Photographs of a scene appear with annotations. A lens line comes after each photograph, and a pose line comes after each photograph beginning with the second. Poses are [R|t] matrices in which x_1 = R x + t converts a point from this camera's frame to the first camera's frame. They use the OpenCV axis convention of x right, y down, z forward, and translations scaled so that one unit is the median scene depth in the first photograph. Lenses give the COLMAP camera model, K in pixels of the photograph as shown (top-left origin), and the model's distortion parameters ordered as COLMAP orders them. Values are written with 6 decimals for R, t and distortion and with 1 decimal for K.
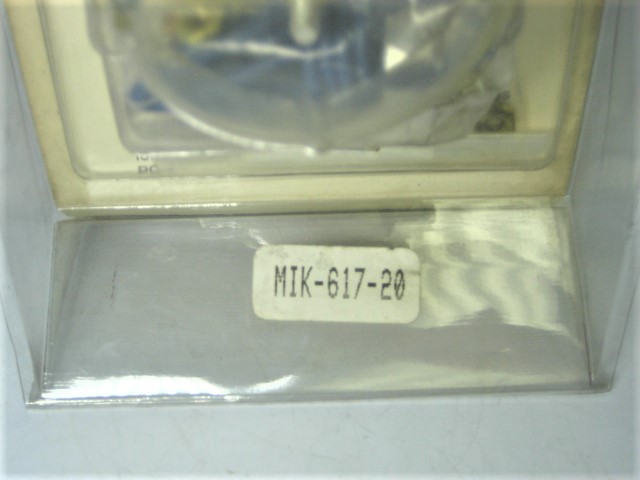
lens RADIAL K [[930.6, 0, 316.6], [0, 930.6, 239.8], [0, 0, 1]] dist [-0.119395, 0.000000]
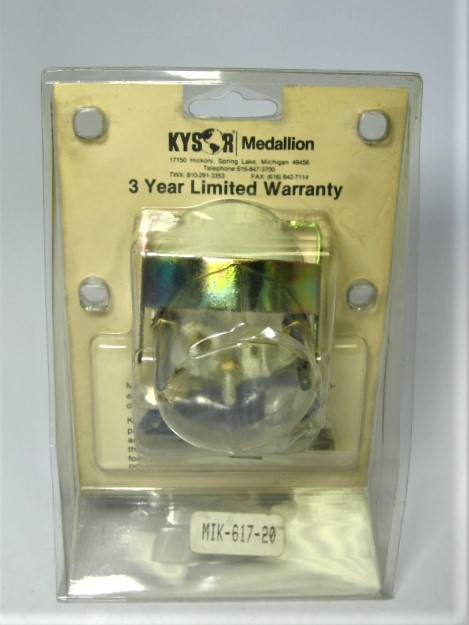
lens RADIAL K [[908.8, 0, 235.9], [0, 908.8, 310.2], [0, 0, 1]] dist [-0.119395, 0.000000]
pose [[0.999066, 0.028759, 0.032260, -0.049321], [-0.018471, 0.958978, -0.282877, 0.125826], [-0.039072, 0.282017, 0.958614, -0.779900]]
